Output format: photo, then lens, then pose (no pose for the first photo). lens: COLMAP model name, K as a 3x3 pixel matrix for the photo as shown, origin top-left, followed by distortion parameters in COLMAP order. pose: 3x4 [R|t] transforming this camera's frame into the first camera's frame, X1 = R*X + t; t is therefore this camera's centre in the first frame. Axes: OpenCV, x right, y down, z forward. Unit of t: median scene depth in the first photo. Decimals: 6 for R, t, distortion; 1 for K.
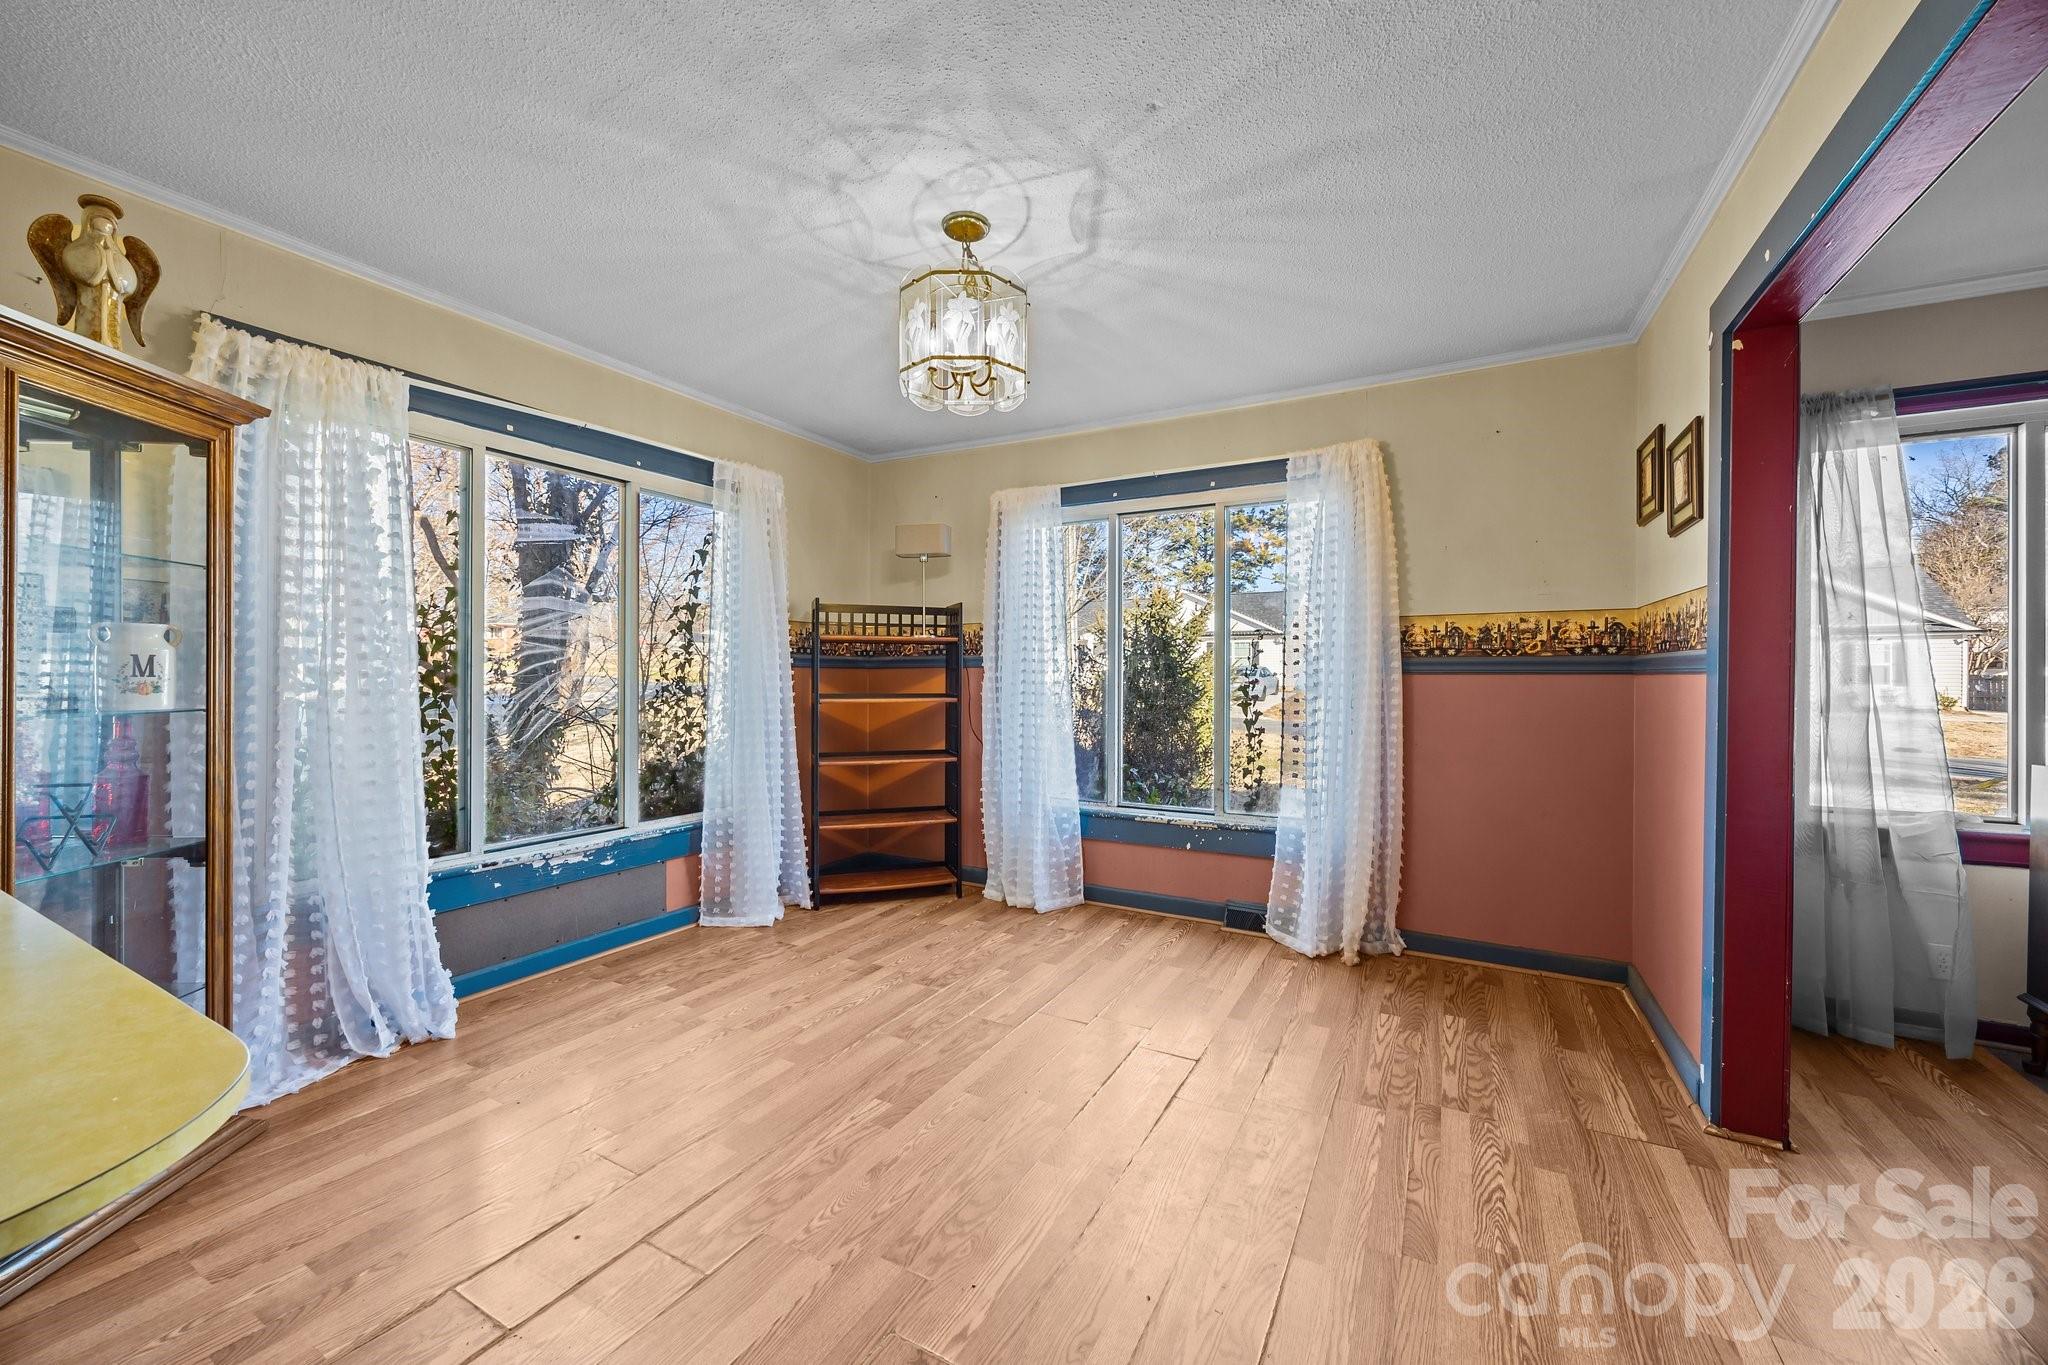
lens RADIAL K [[781.2, 0, 1027.3], [0, 781.2, 677.5], [0, 0, 1]] dist [-0.003714, 0.000077]
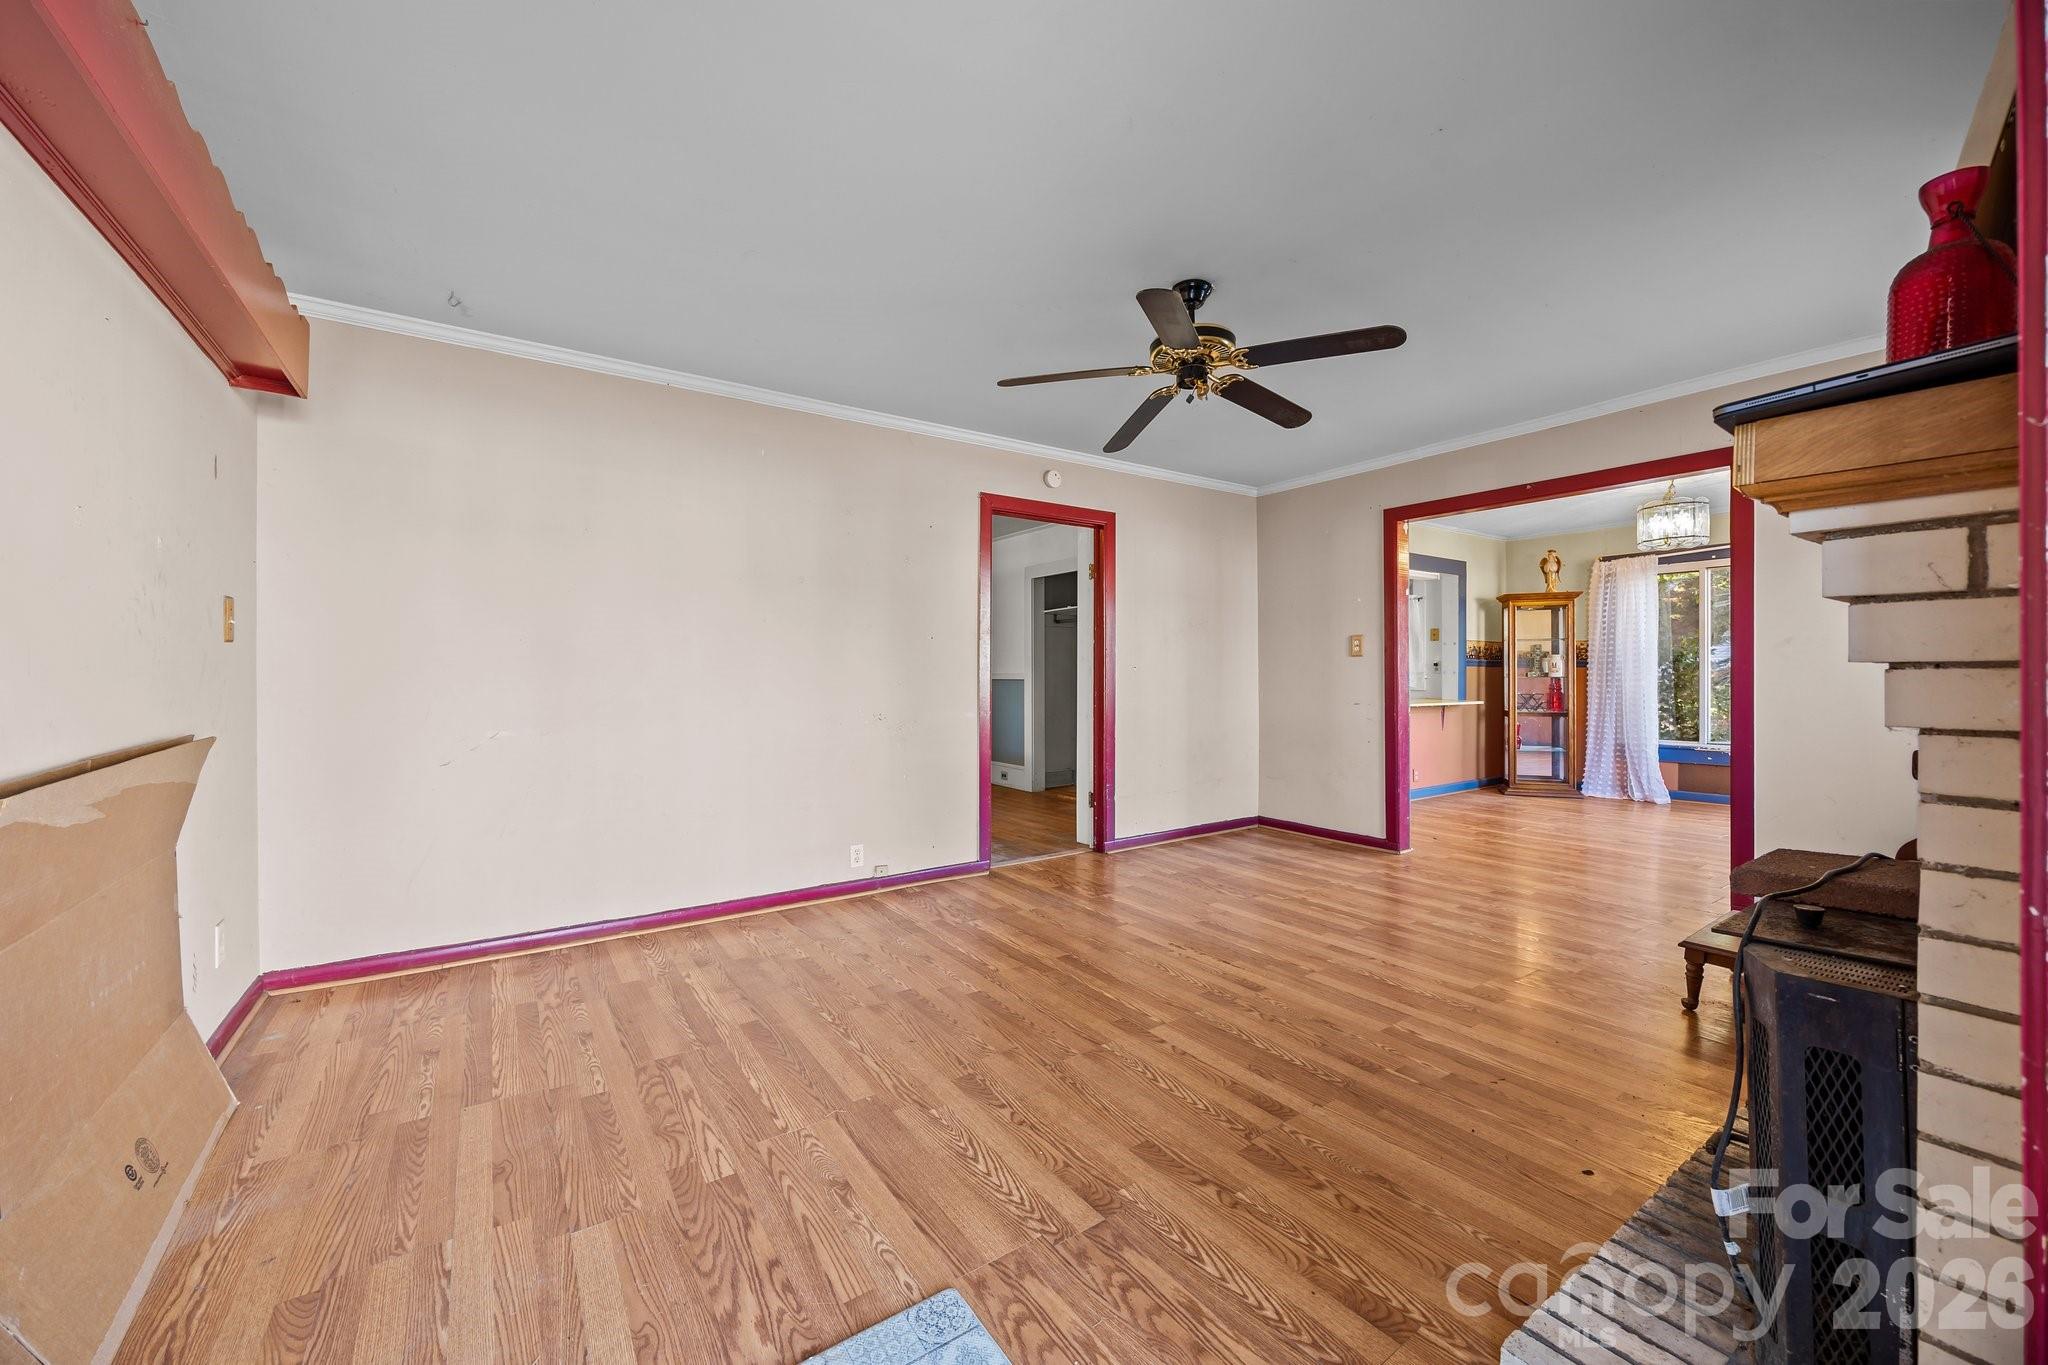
lens RADIAL K [[781.2, 0, 1022.1], [0, 781.2, 672.9], [0, 0, 1]] dist [-0.003714, 0.000077]
pose [[-0.447075, -0.005477, -0.894480, 1.823850], [0.000440, 0.999980, -0.006343, 0.022913], [0.894496, -0.003229, -0.447064, 0.180636]]
